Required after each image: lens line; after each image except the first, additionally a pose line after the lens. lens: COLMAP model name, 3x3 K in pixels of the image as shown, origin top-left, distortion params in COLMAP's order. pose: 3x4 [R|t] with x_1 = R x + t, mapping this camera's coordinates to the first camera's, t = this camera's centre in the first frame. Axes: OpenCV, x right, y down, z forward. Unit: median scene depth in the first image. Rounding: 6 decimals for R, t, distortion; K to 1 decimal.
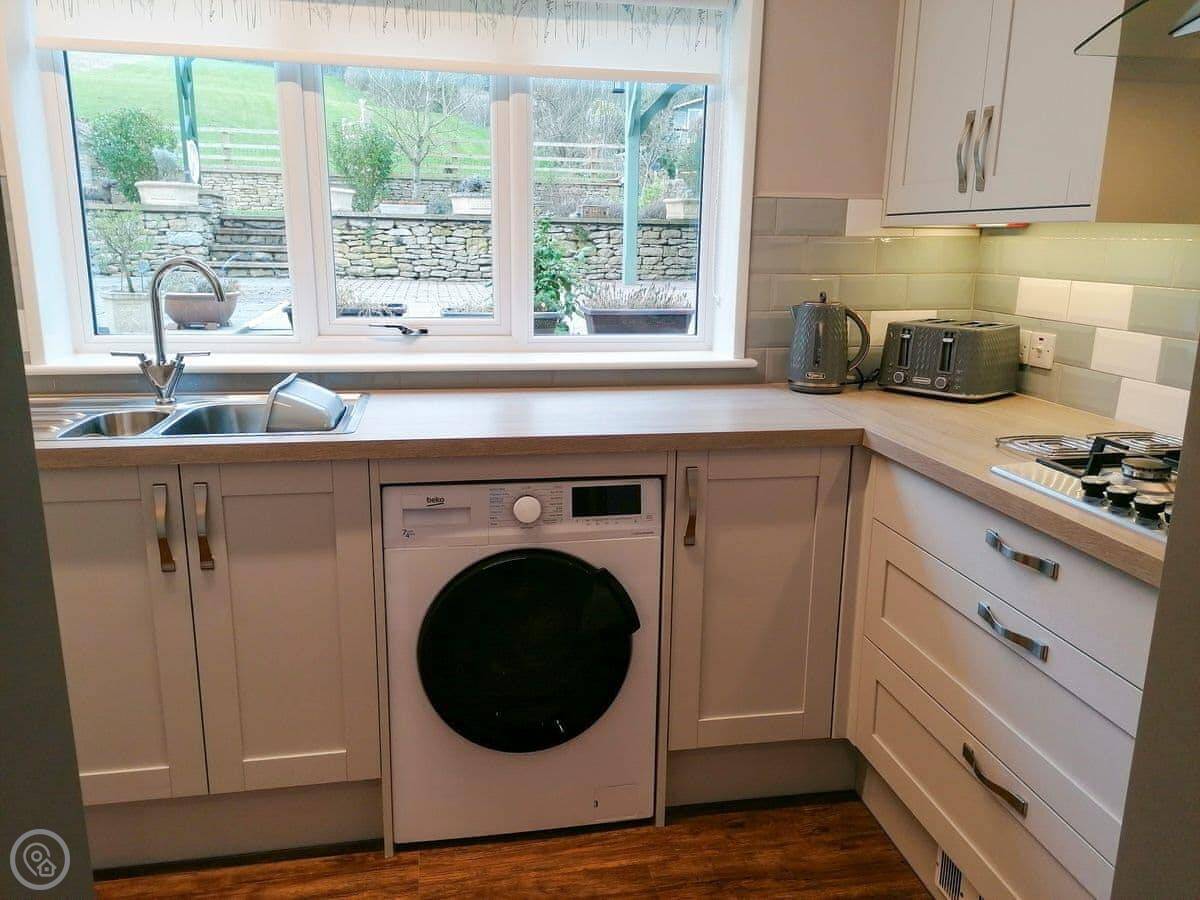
lens RADIAL K [[917.1, 0, 609.1], [0, 917.1, 449.8], [0, 0, 1]] dist [0.083581, -0.054083]
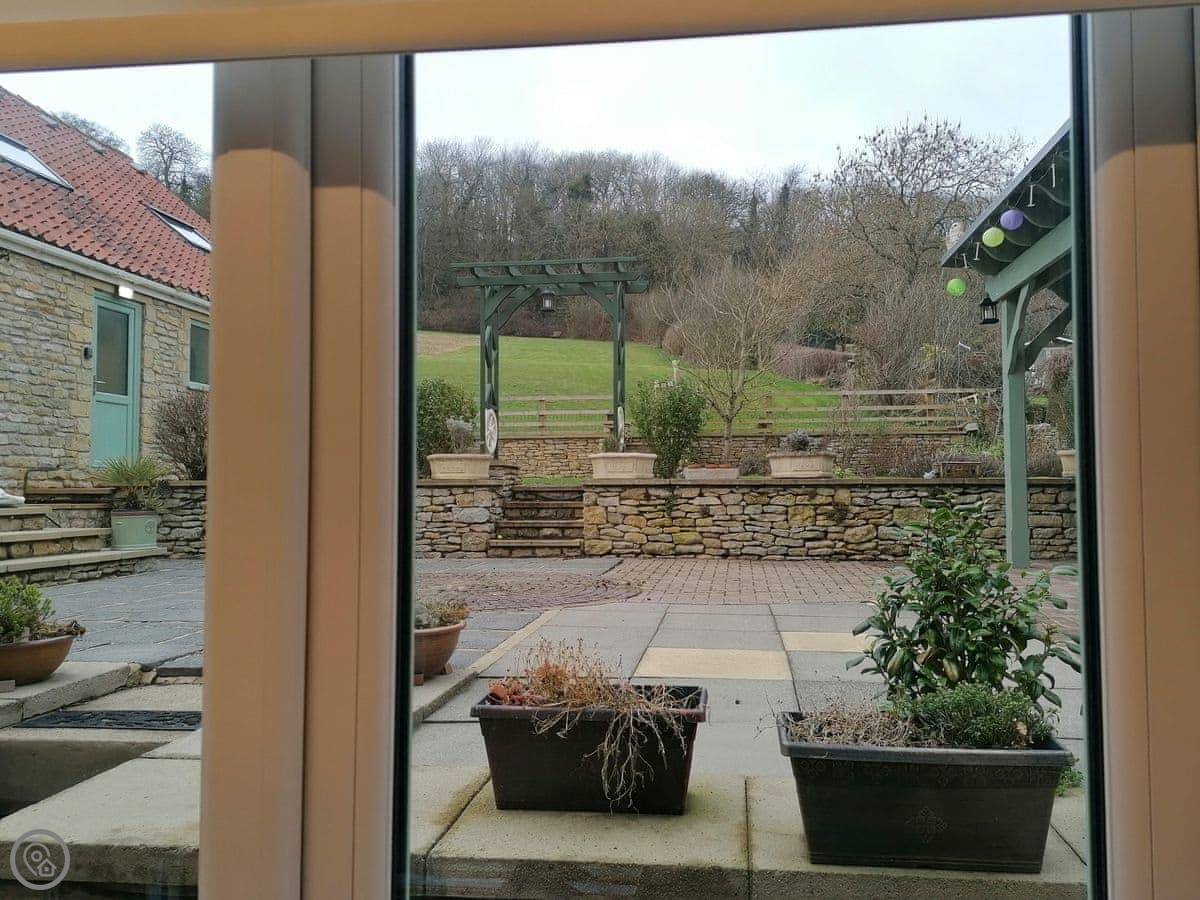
lens RADIAL K [[917.1, 0, 630.6], [0, 917.1, 465.9], [0, 0, 1]] dist [0.083581, -0.054083]
pose [[0.954160, -0.025958, -0.298169, -0.046538], [-0.047730, 0.970285, -0.237210, -0.068511], [0.295467, 0.240568, 0.924568, 0.217375]]
